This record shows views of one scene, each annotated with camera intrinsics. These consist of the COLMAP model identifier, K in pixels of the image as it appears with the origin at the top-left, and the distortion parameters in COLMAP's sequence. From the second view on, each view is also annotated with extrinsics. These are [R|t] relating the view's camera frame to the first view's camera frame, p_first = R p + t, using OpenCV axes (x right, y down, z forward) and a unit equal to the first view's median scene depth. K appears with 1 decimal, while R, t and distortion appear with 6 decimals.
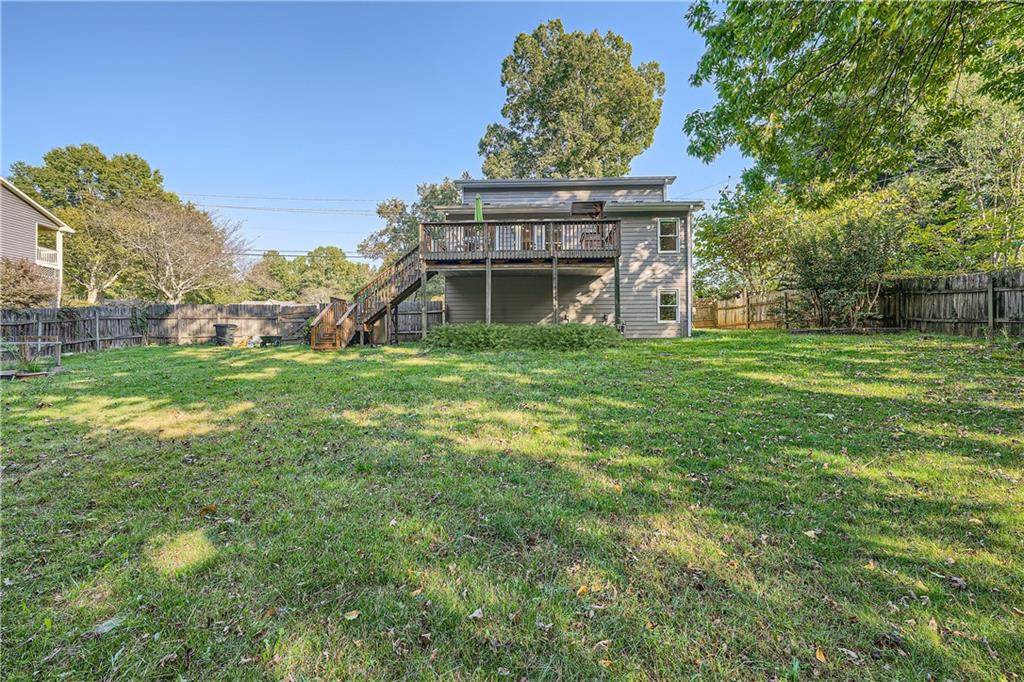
lens RADIAL K [[429.0, 0, 512.0], [0, 429.0, 341.0], [0, 0, 1]] dist [0.000255, 0.000296]
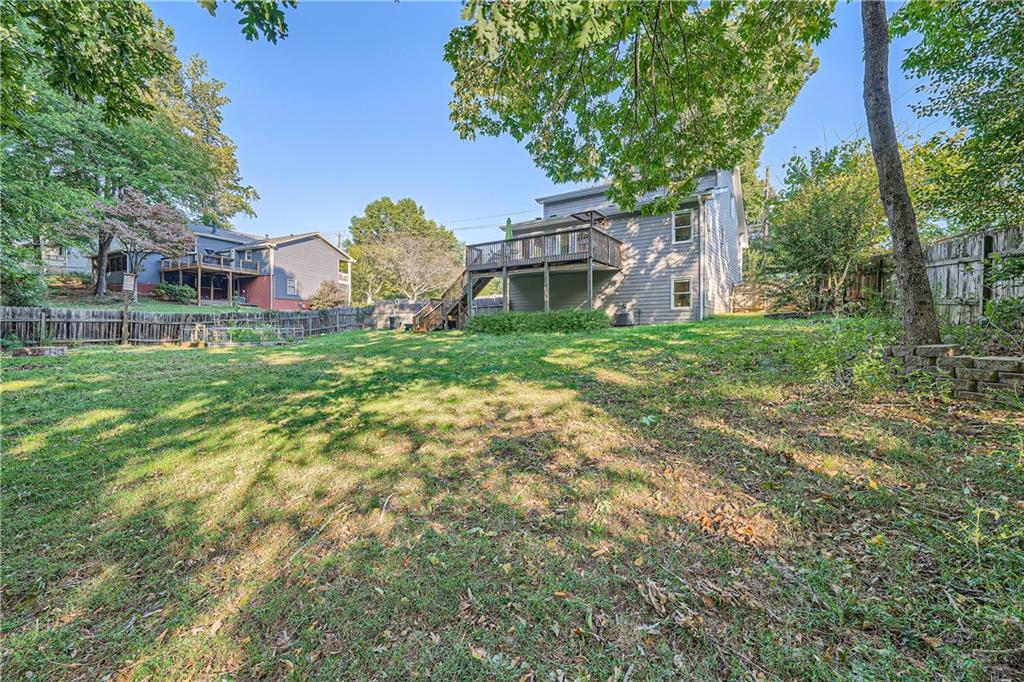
lens RADIAL K [[429.0, 0, 512.0], [0, 429.0, 341.0], [0, 0, 1]] dist [0.000255, 0.000296]
pose [[0.842780, 0.015419, -0.538037, 0.579583], [0.003004, 0.999439, 0.033348, 0.000749], [0.538250, -0.029721, 0.842261, -0.129053]]
